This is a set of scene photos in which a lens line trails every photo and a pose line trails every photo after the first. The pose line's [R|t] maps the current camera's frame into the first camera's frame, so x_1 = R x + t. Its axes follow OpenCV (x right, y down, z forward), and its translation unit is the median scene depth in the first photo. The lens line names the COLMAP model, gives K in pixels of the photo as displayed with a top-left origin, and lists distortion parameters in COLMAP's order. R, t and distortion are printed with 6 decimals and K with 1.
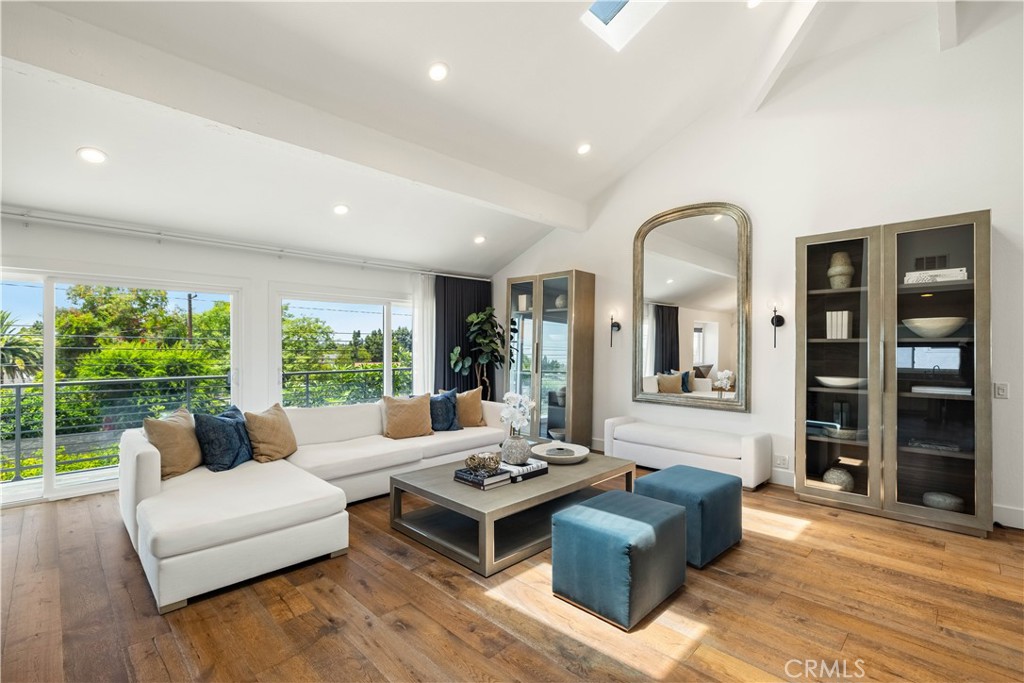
lens RADIAL K [[467.2, 0, 513.9], [0, 467.2, 340.5], [0, 0, 1]] dist [0.021909, 0.000237]
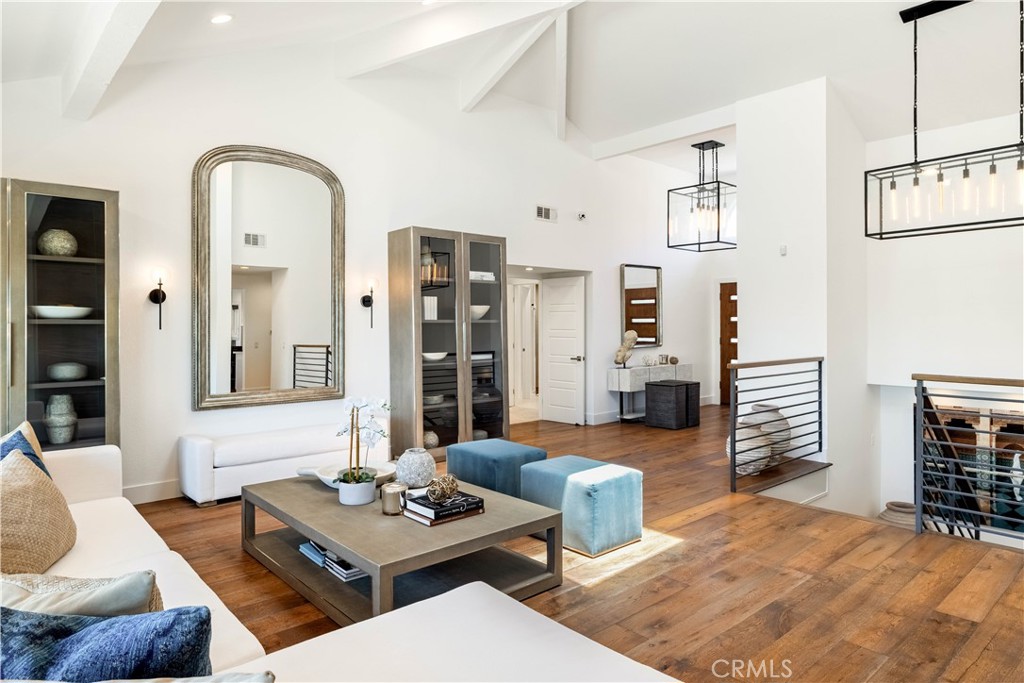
lens RADIAL K [[618.8, 0, 513.8], [0, 618.8, 337.8], [0, 0, 1]] dist [-0.044803, -0.000786]
pose [[0.054287, -0.012344, 0.998449, -0.983163], [0.000992, 0.999924, 0.012309, 0.026166], [-0.998525, 0.000322, 0.054295, 0.841777]]
